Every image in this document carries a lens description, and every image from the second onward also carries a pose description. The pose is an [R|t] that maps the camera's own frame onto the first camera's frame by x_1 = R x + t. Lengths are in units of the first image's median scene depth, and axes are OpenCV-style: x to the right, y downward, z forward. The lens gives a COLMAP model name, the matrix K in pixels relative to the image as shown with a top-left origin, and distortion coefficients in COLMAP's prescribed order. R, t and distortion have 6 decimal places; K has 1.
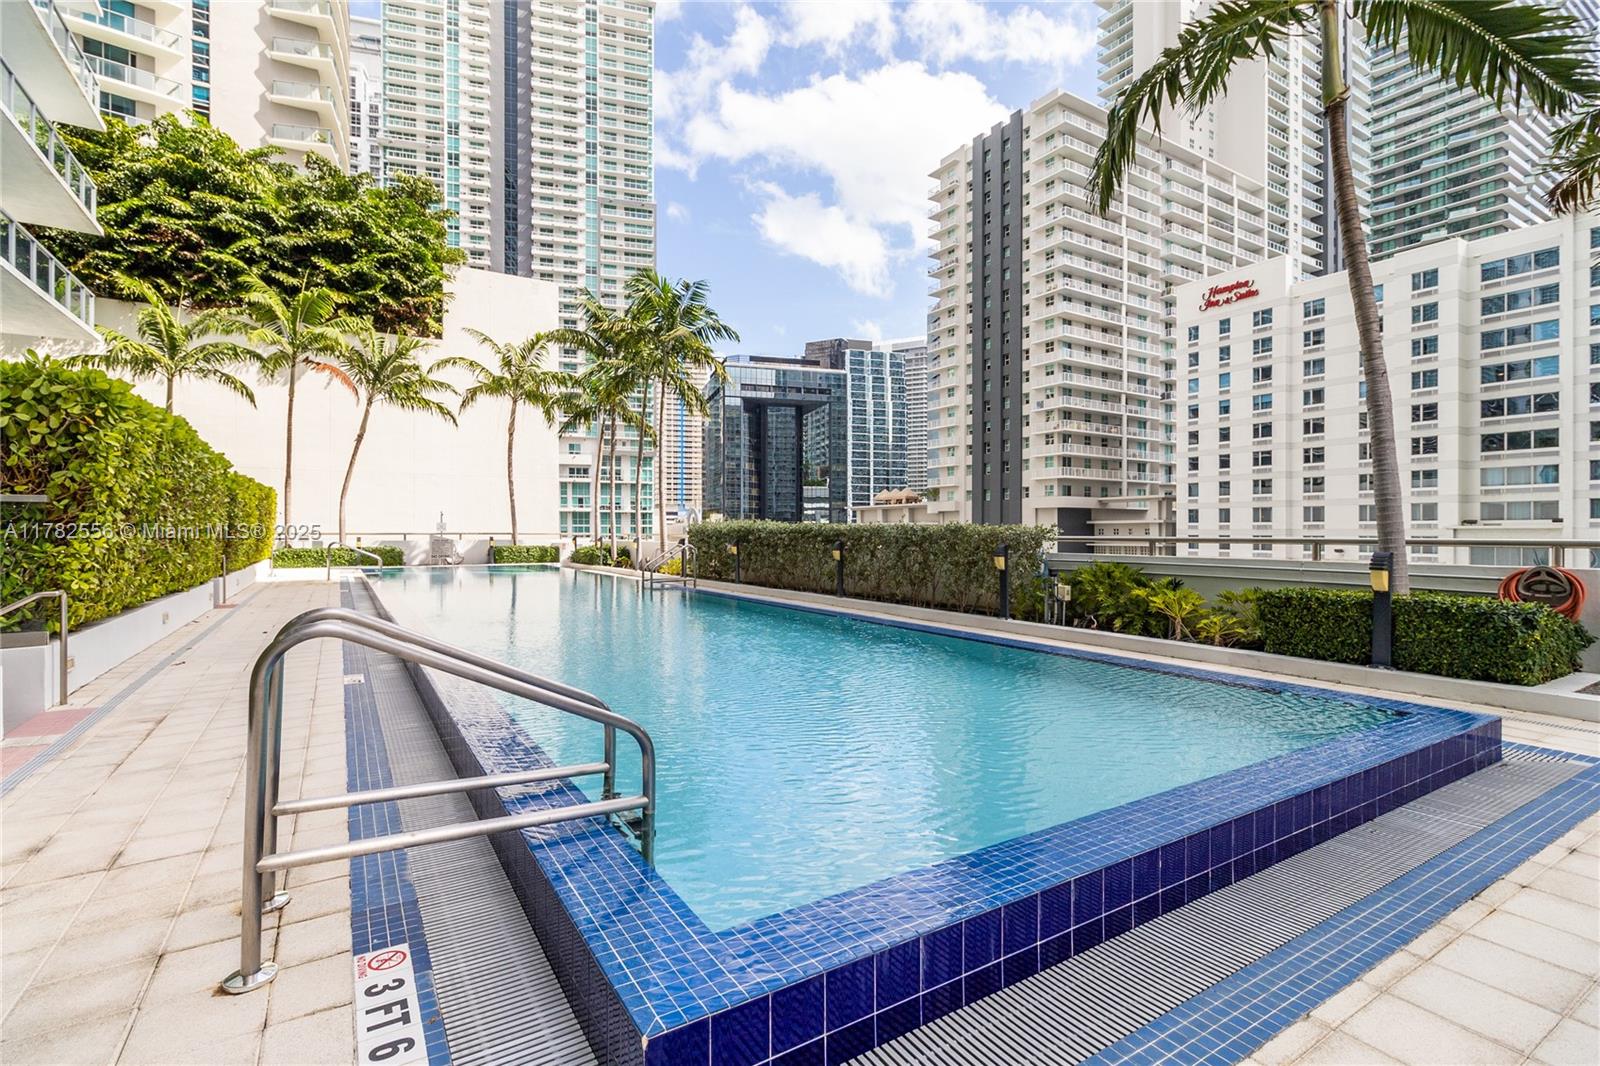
lens RADIAL K [[738.6, 0, 792.3], [0, 738.6, 532.5], [0, 0, 1]] dist [0.003318, -0.000091]
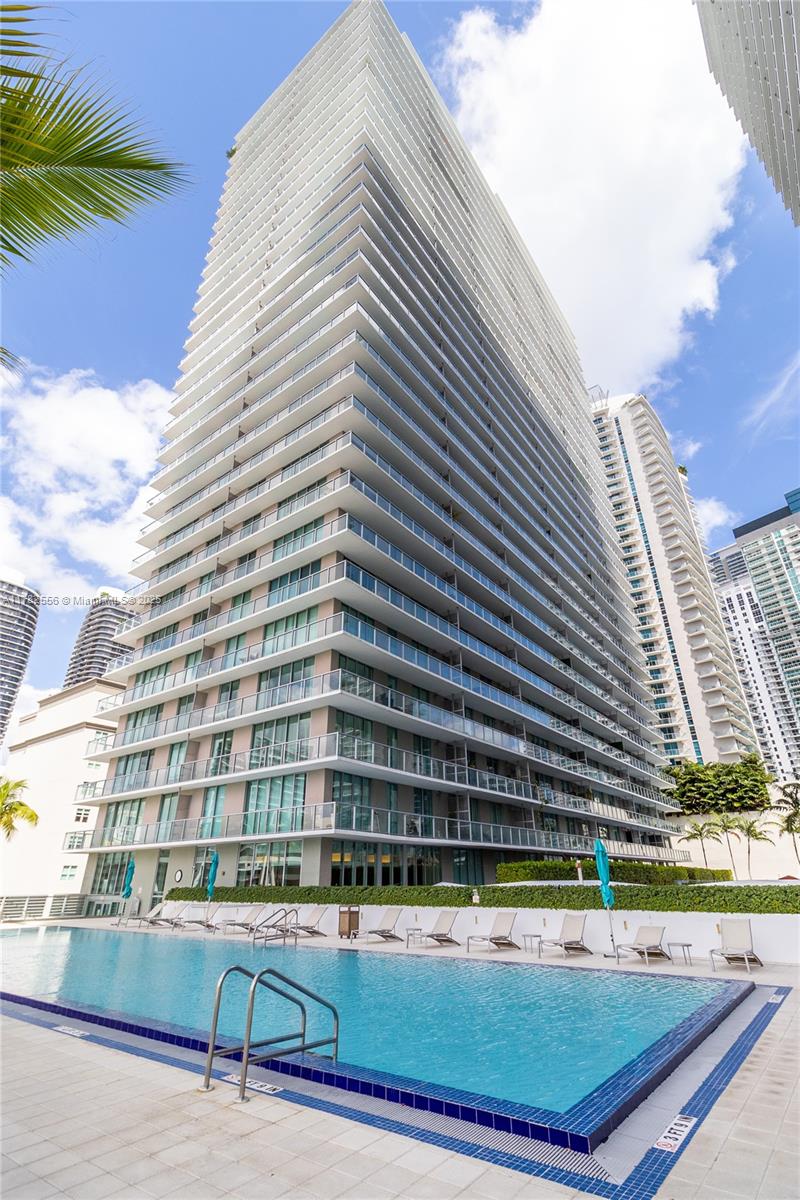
lens RADIAL K [[554.0, 0, 401.1], [0, 554.0, 602.3], [0, 0, 1]] dist [0.003318, -0.000091]
pose [[0.364224, -0.422401, -0.830011, 1.393794], [0.007006, 0.892446, -0.451100, -0.004601], [0.931285, 0.158487, 0.328009, -1.485385]]
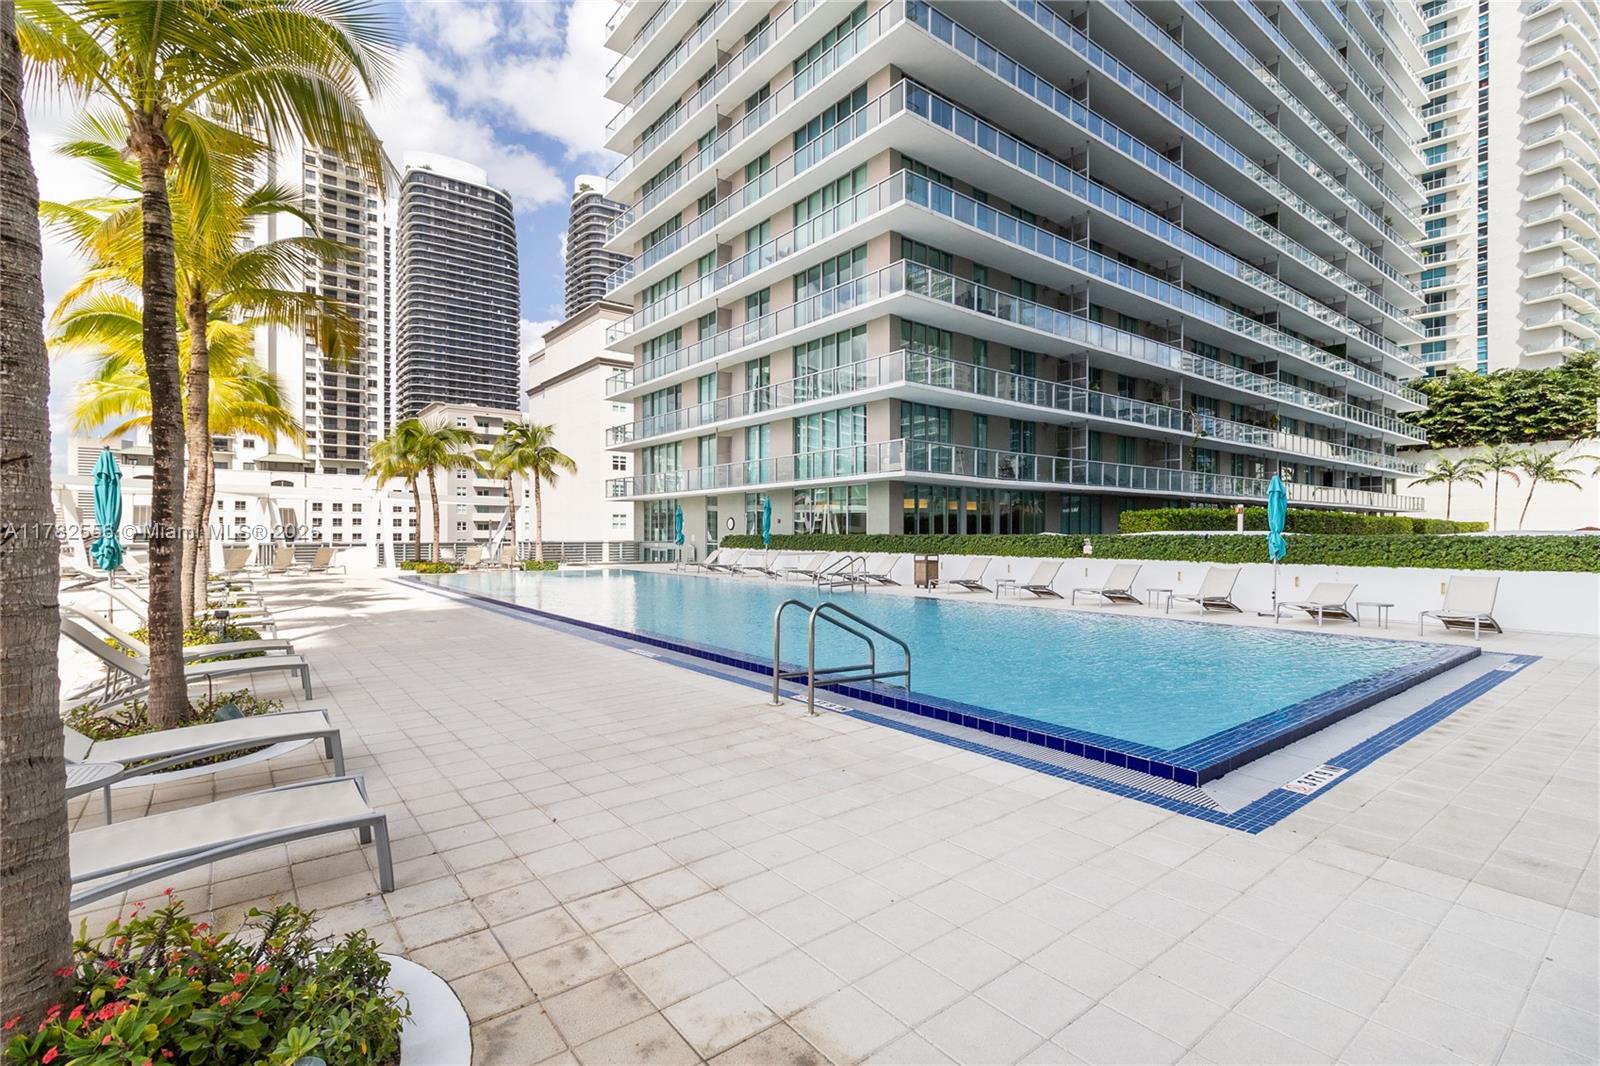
lens RADIAL K [[738.6, 0, 798.7], [0, 738.6, 536.4], [0, 0, 1]] dist [0.003318, -0.000091]
pose [[0.114146, 0.000405, -0.993464, 1.389534], [-0.001434, 0.999999, 0.000242, 0.000577], [0.993463, 0.001397, 0.114147, -1.480389]]
